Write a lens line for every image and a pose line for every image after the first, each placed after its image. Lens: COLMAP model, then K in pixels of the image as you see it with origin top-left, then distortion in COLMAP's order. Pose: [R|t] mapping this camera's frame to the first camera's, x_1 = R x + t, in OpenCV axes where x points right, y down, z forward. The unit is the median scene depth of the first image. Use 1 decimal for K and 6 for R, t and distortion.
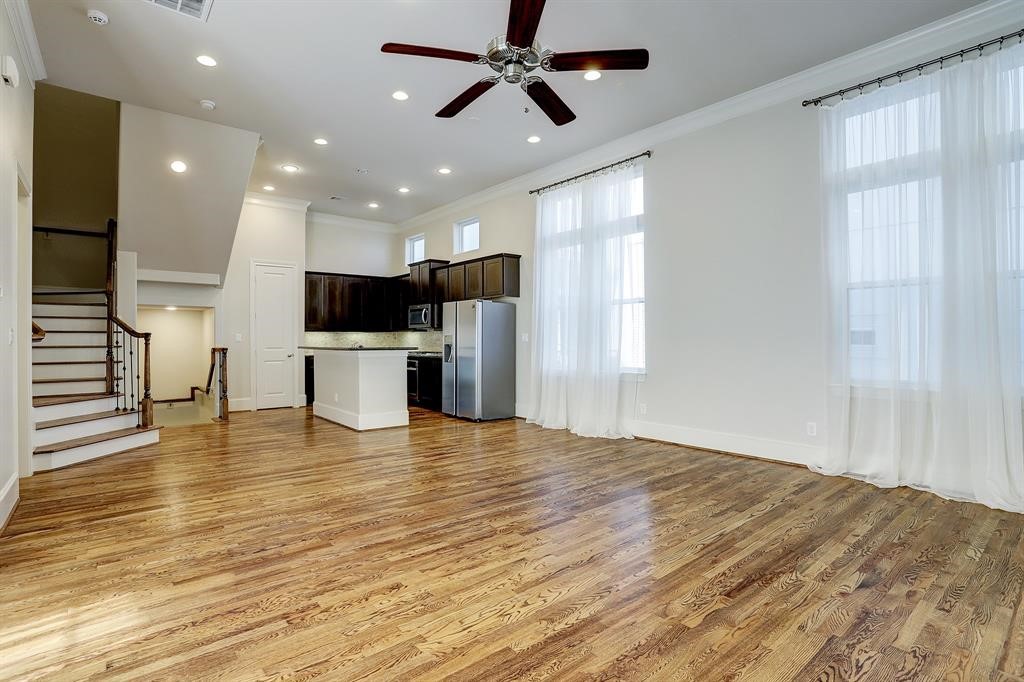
lens RADIAL K [[503.7, 0, 506.4], [0, 503.7, 342.2], [0, 0, 1]] dist [-0.065828, 0.024119]
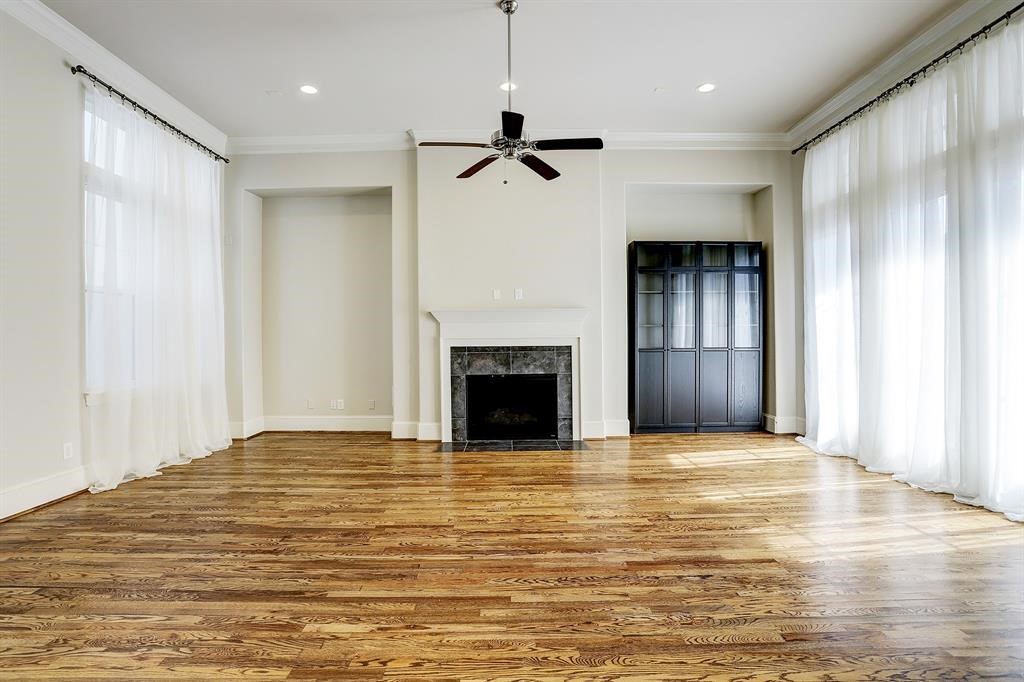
lens RADIAL K [[503.7, 0, 507.8], [0, 503.7, 332.0], [0, 0, 1]] dist [-0.065828, 0.024119]
pose [[-0.774967, 0.022070, 0.631616, -0.420070], [0.017608, 0.999756, -0.013329, -0.000721], [-0.631756, 0.000791, -0.775167, 1.009058]]
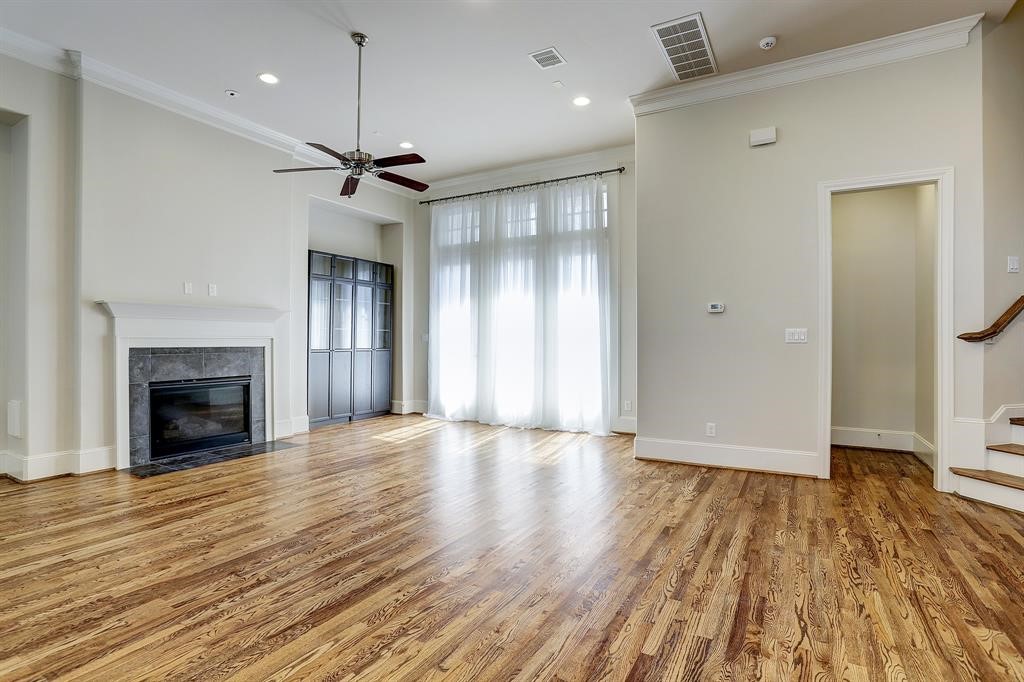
lens RADIAL K [[503.7, 0, 511.3], [0, 503.7, 341.5], [0, 0, 1]] dist [-0.065828, 0.024119]
pose [[-0.935412, 0.003186, -0.353546, 0.056897], [-0.001116, 0.999928, 0.011964, -0.007448], [0.353559, 0.011585, -0.935341, 1.268780]]
